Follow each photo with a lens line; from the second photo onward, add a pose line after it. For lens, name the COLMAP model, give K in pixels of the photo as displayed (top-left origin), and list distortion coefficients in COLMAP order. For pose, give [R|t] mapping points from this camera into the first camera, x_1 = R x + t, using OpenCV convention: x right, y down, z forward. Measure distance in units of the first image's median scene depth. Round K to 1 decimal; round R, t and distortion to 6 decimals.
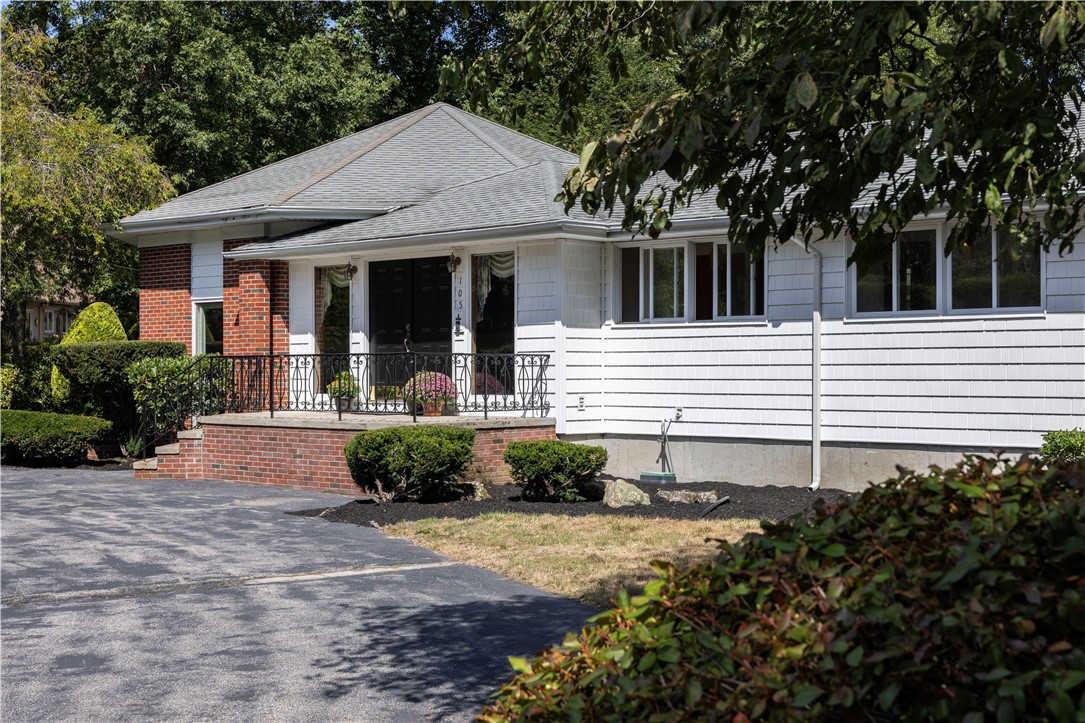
lens RADIAL K [[1633.6, 0, 544.6], [0, 1633.6, 361.8], [0, 0, 1]] dist [0.020130, 0.000000]
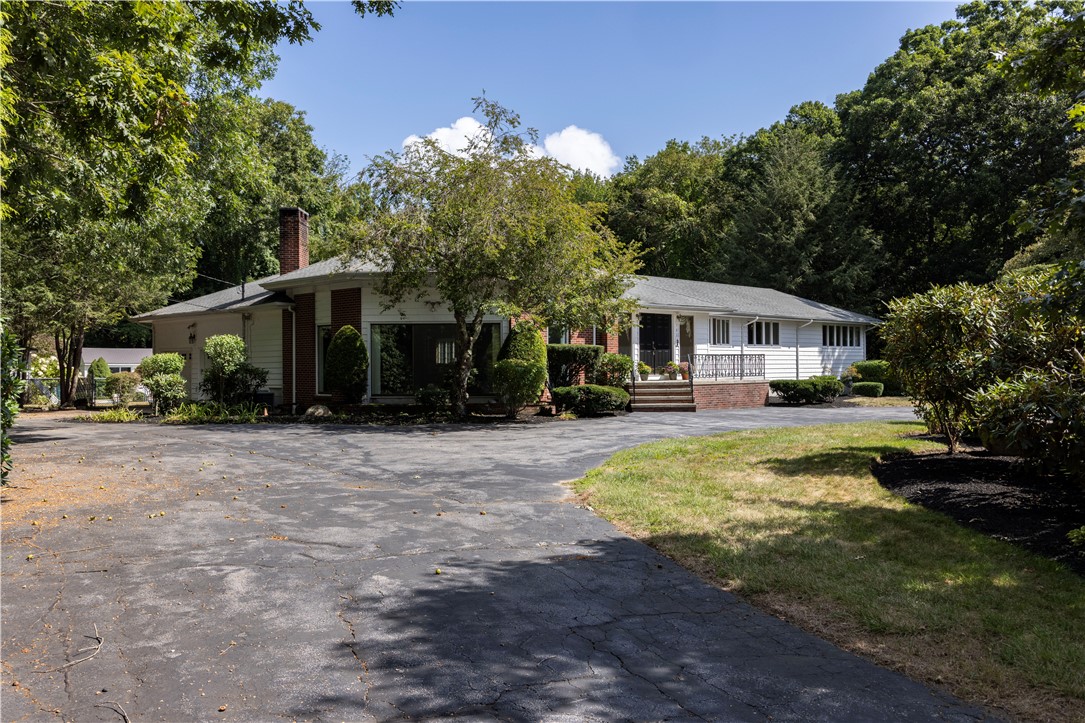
lens RADIAL K [[938.7, 0, 542.1], [0, 938.7, 362.5], [0, 0, 1]] dist [0.001793, 0.000366]
pose [[0.016327, 0.011186, 0.999804, -1.403303], [0.005067, 0.999924, -0.011270, 0.021302], [-0.999854, 0.005250, 0.016269, 1.133654]]
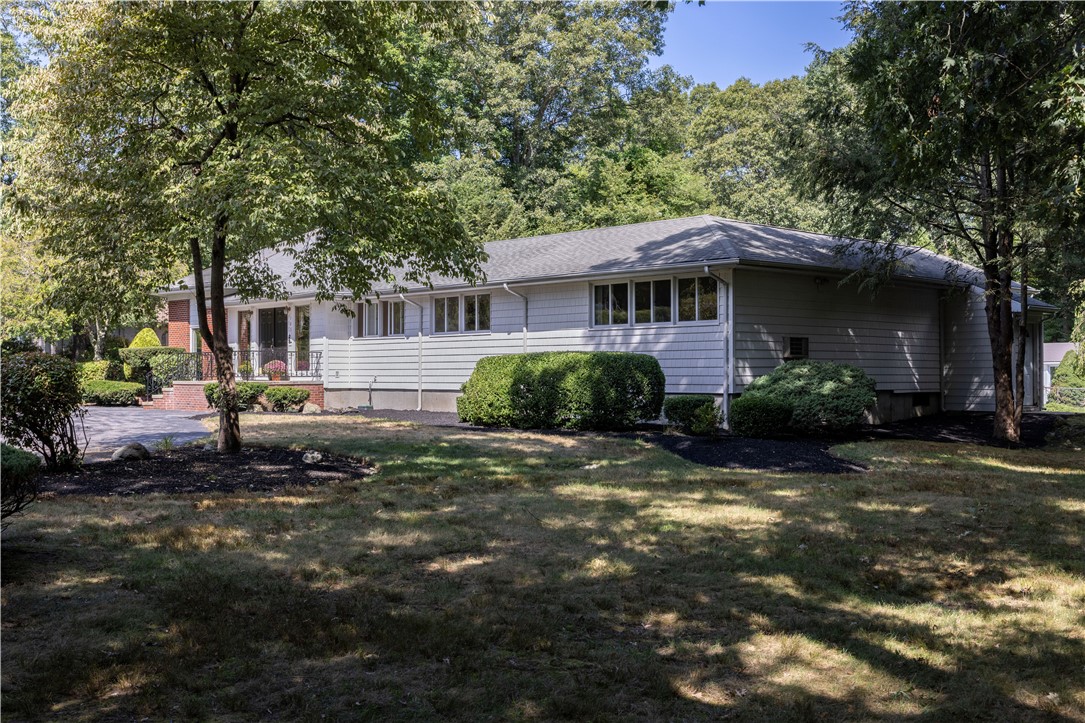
lens RADIAL K [[1145.2, 0, 540.3], [0, 1145.2, 361.0], [0, 0, 1]] dist [0.003287, 0.000000]
pose [[0.998555, -0.008301, -0.053096, 0.345138], [0.008589, 0.999950, 0.005192, 0.001992], [0.053050, -0.005640, 0.998576, -0.477195]]
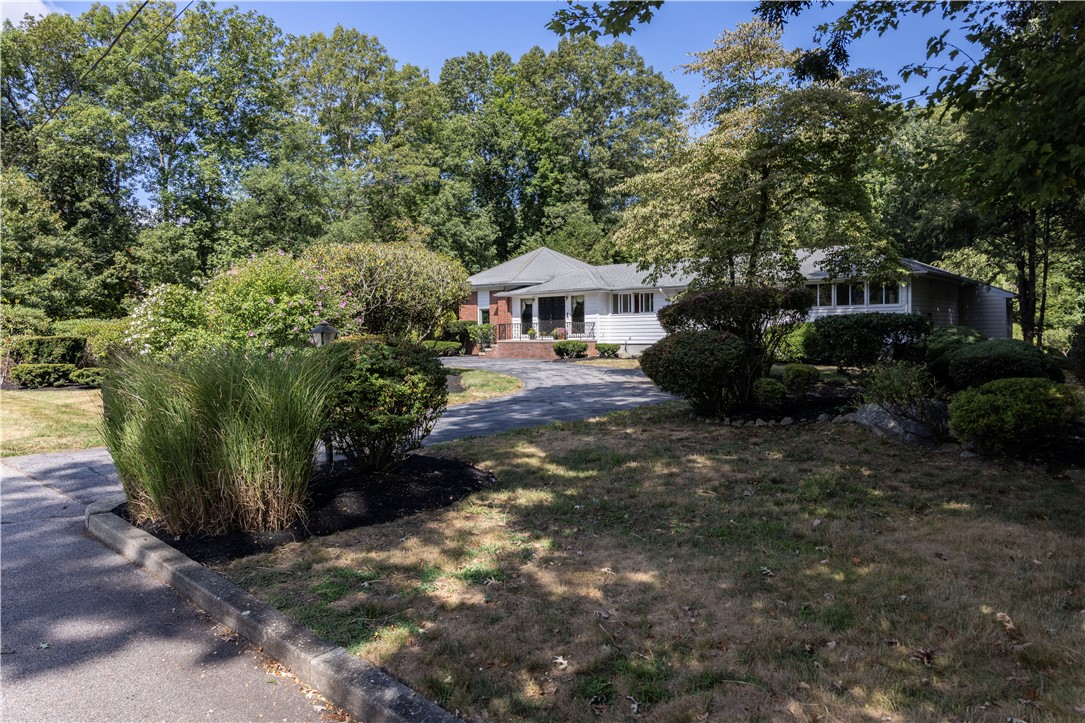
lens RADIAL K [[756.1, 0, 540.5], [0, 756.1, 361.9], [0, 0, 1]] dist [-0.008042, -0.002273]
pose [[0.998131, -0.014471, 0.059366, -0.207217], [0.011803, 0.998915, 0.045055, 0.005791], [-0.059954, -0.044270, 0.997219, -0.670511]]
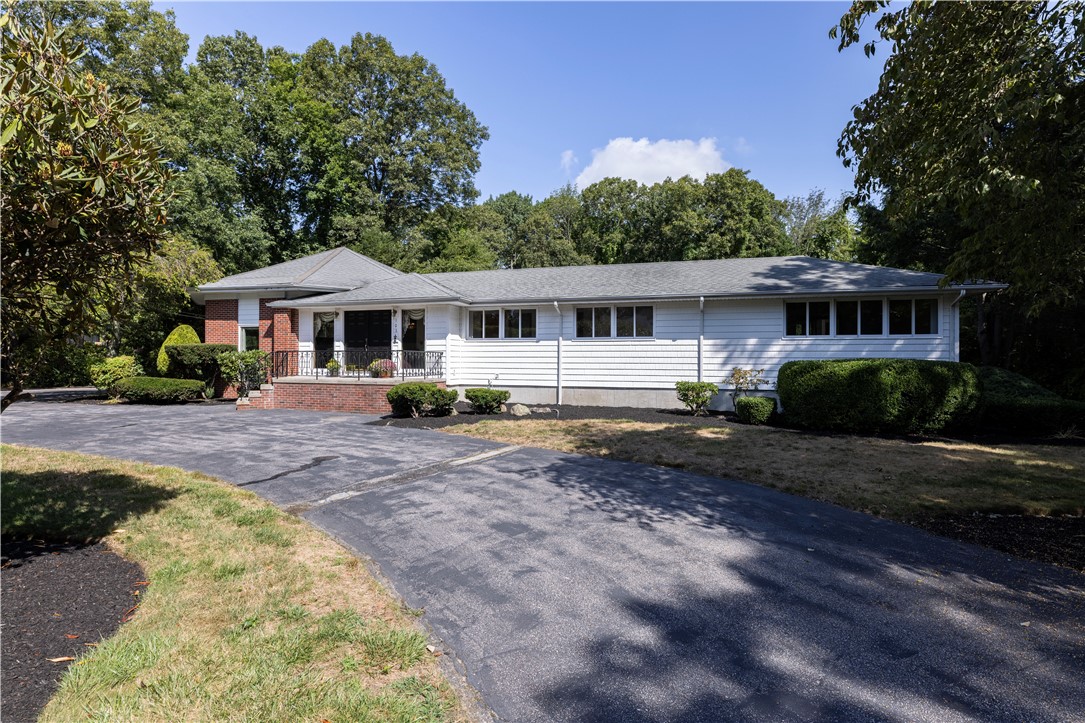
lens RADIAL K [[554.8, 0, 543.3], [0, 554.8, 360.7], [0, 0, 1]] dist [0.002187, -0.000219]
pose [[0.892743, 0.004207, 0.450546, -0.213451], [-0.007838, 0.999950, 0.006195, 0.001714], [-0.450498, -0.009061, 0.892732, 0.182621]]
